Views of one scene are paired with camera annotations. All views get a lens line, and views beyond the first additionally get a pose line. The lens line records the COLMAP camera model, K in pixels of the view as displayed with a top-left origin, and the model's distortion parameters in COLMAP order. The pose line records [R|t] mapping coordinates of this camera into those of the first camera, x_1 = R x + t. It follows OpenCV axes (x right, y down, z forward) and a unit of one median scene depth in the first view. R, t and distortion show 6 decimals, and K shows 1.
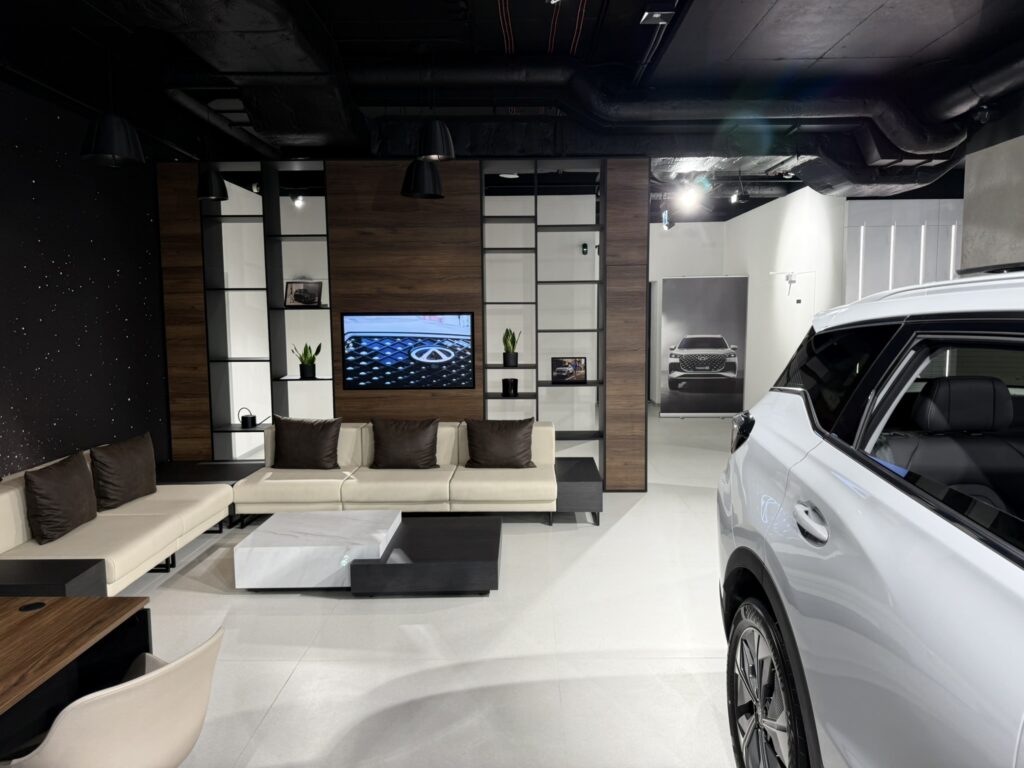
lens RADIAL K [[715.2, 0, 512.0], [0, 715.2, 384.0], [0, 0, 1]] dist [0.041080, -0.004949]
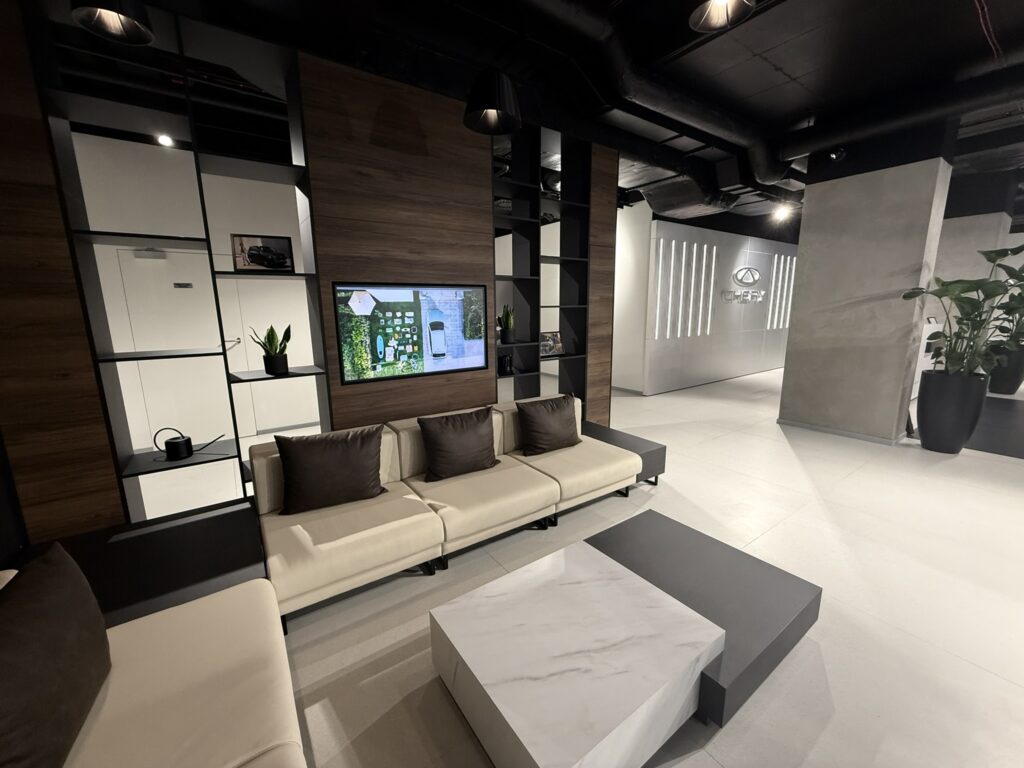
lens RADIAL K [[414.0, 0, 509.0], [0, 414.0, 386.4], [0, 0, 1]] dist [-0.000442, 0.000260]
pose [[0.812642, -0.111618, 0.571974, -0.340336], [0.061942, 0.992470, 0.105670, -0.026110], [-0.579462, -0.050442, 0.813437, 0.533888]]
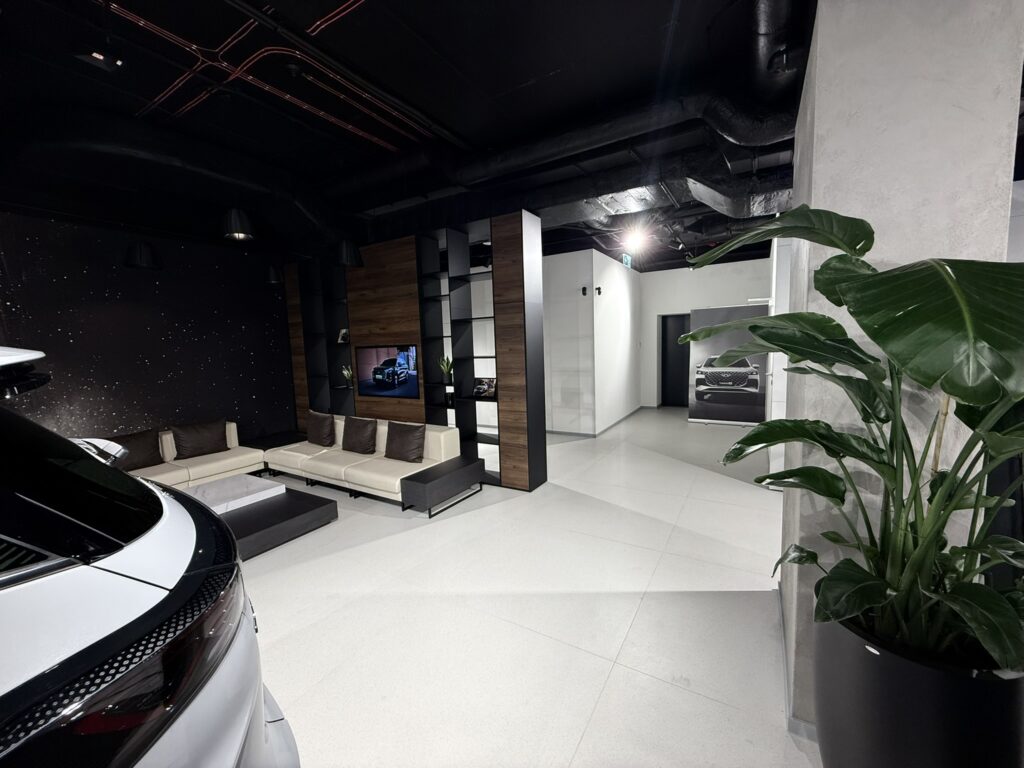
lens RADIAL K [[405.0, 0, 509.8], [0, 405.0, 385.9], [0, 0, 1]] dist [-0.000785, 0.000011]
pose [[0.858628, 0.032244, -0.511584, 0.498976], [-0.023703, 0.999450, 0.023210, -0.041595], [0.512051, -0.007803, 0.858919, 0.403963]]
